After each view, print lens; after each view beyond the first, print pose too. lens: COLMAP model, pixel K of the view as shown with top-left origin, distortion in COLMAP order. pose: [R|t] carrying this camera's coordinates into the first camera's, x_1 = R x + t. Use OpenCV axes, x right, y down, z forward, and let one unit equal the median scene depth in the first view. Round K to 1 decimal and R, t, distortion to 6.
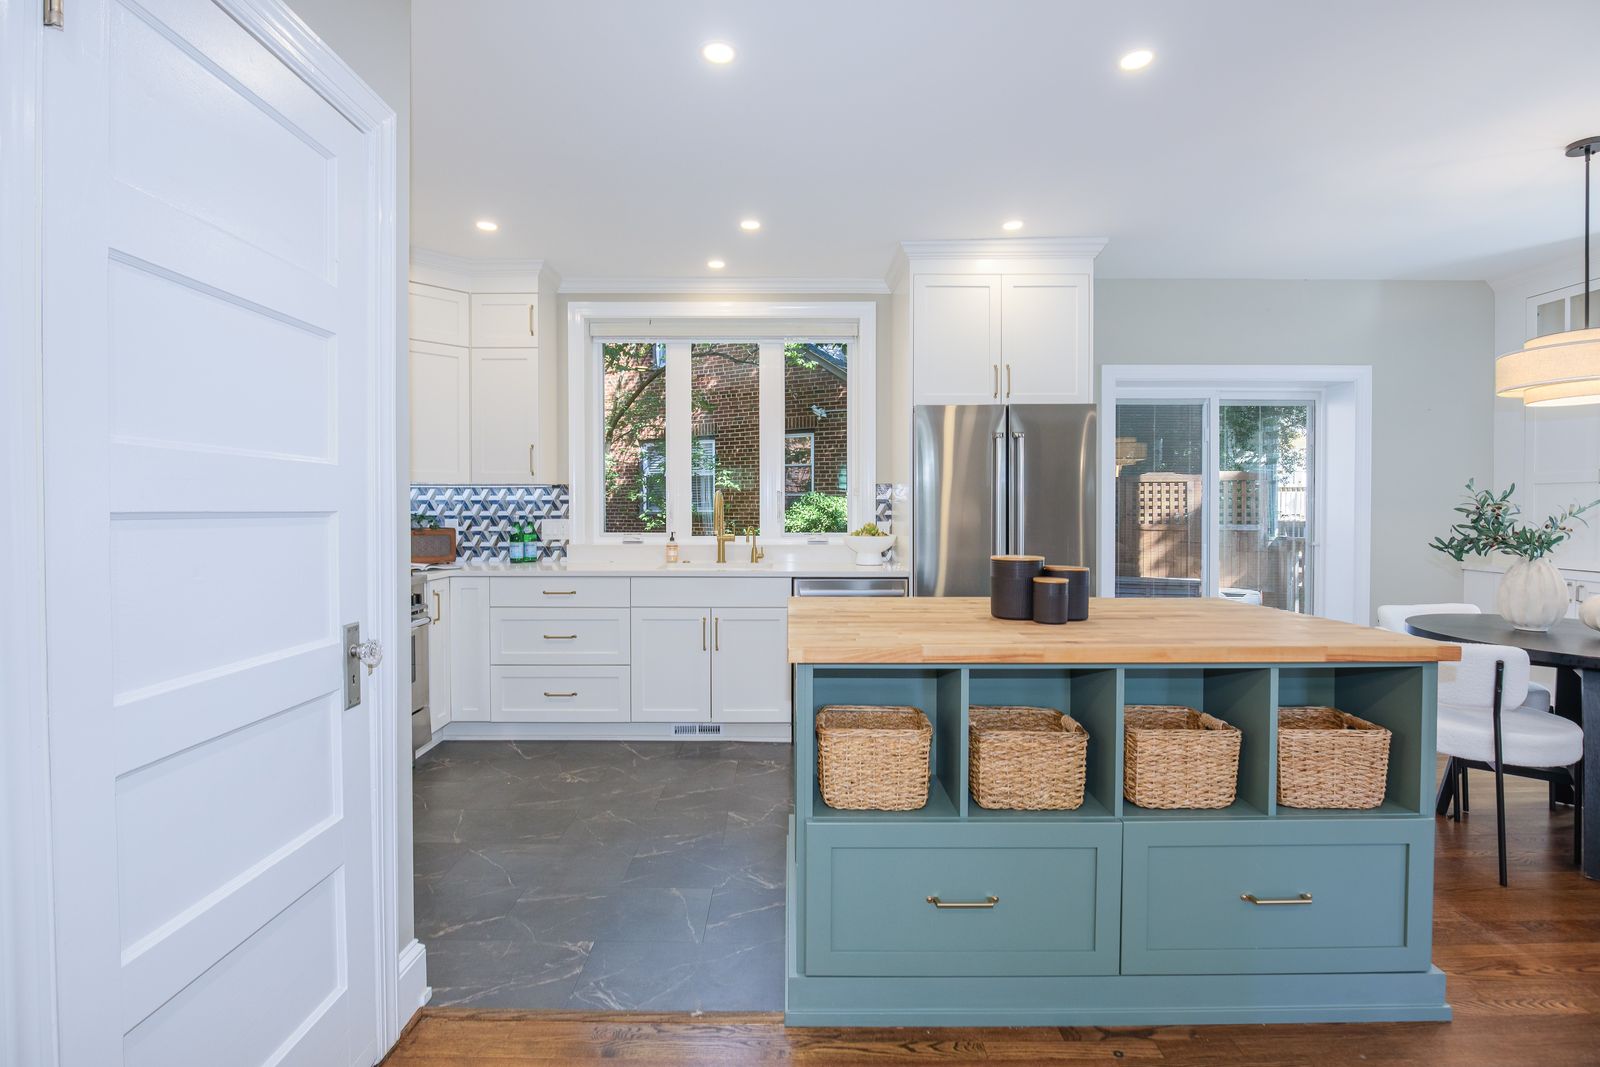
lens RADIAL K [[744.0, 0, 795.1], [0, 744.0, 525.7], [0, 0, 1]] dist [-0.004001, -0.000416]
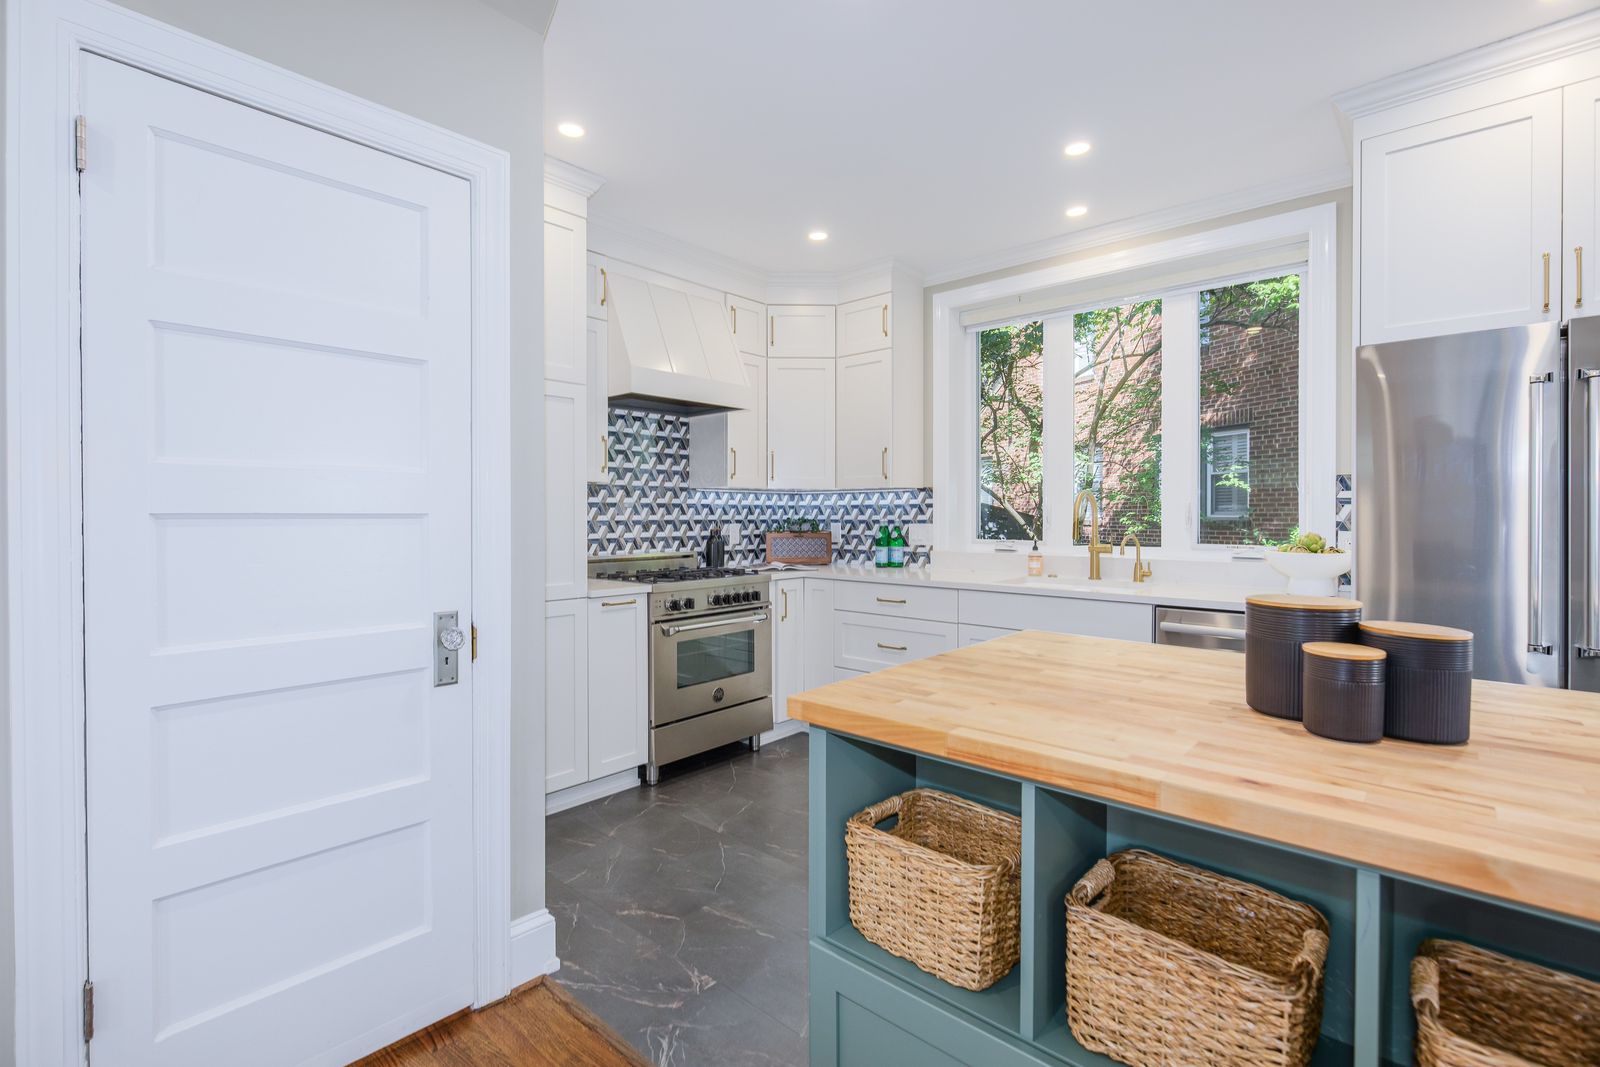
lens RADIAL K [[740.8, 0, 780.2], [0, 740.8, 520.4], [0, 0, 1]] dist [-0.000496, -0.000028]
pose [[0.730919, 0.005084, -0.682445, 0.196771], [-0.013916, 0.999875, -0.007455, -0.003597], [0.682322, 0.014946, 0.730899, 0.178150]]
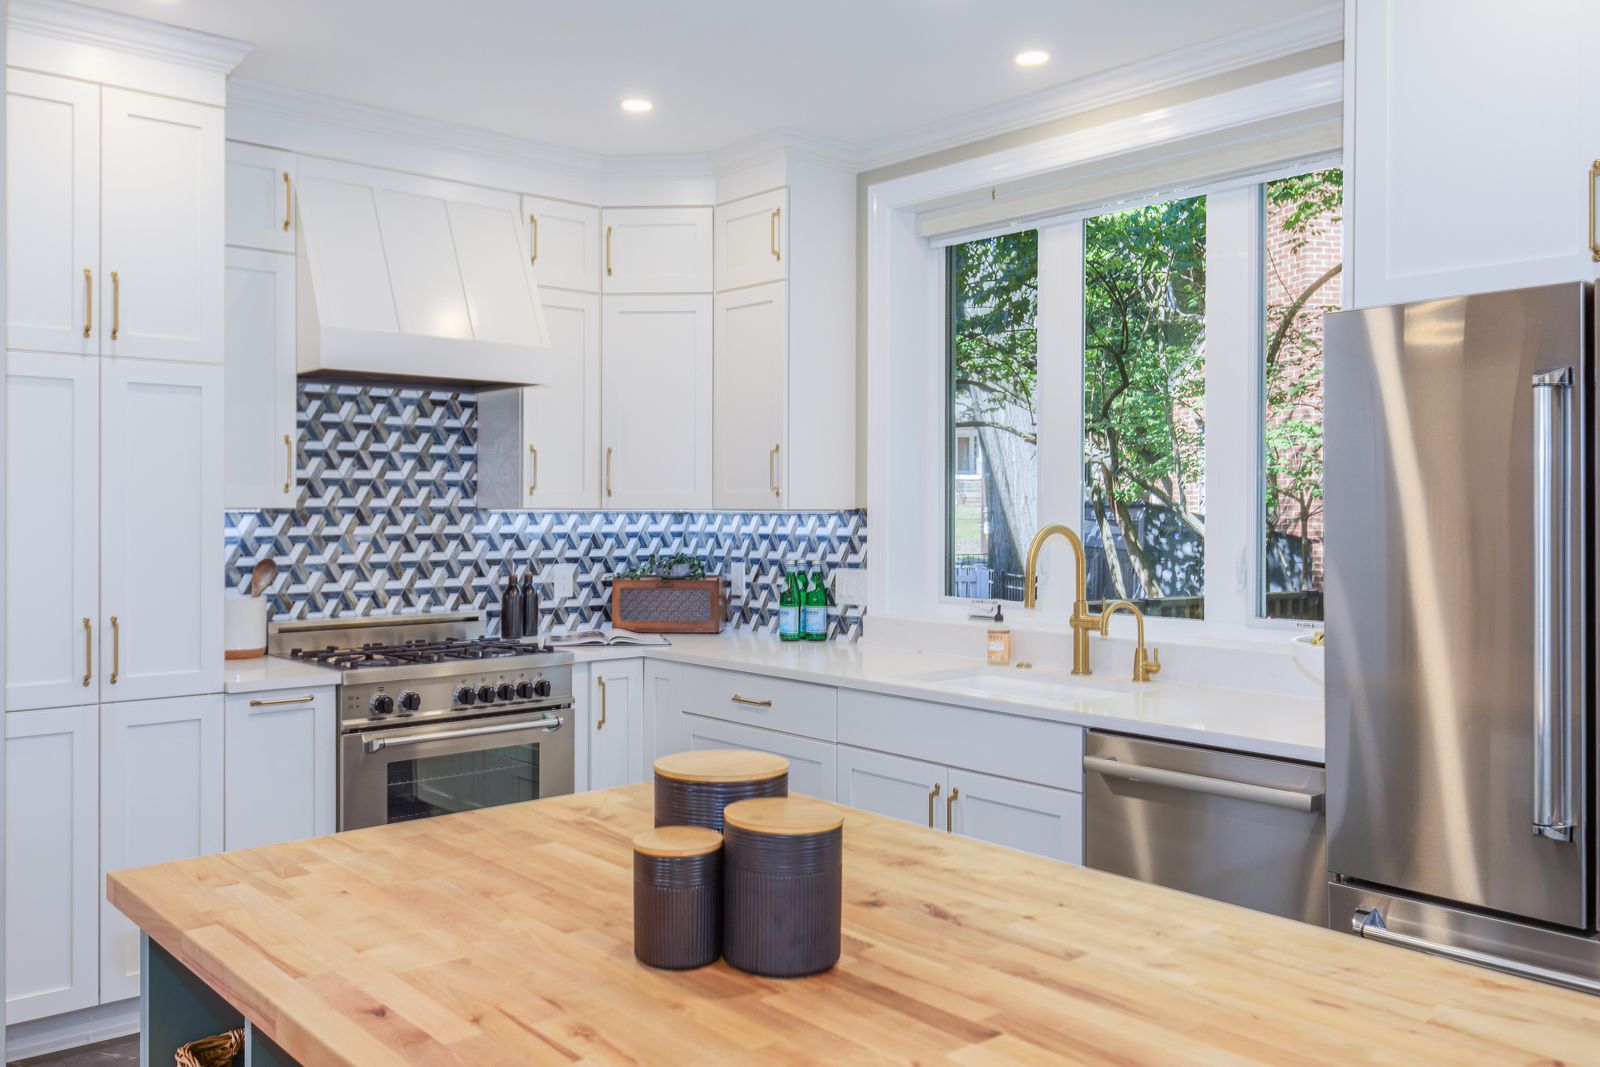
lens RADIAL K [[1342.1, 0, 771.4], [0, 1342.1, 509.8], [0, 0, 1]] dist [0.045753, -0.005903]
pose [[0.640741, 0.003999, -0.767746, 0.431011], [-0.019080, 0.999761, -0.010717, -0.042311], [0.767520, 0.021515, 0.640664, 0.289709]]
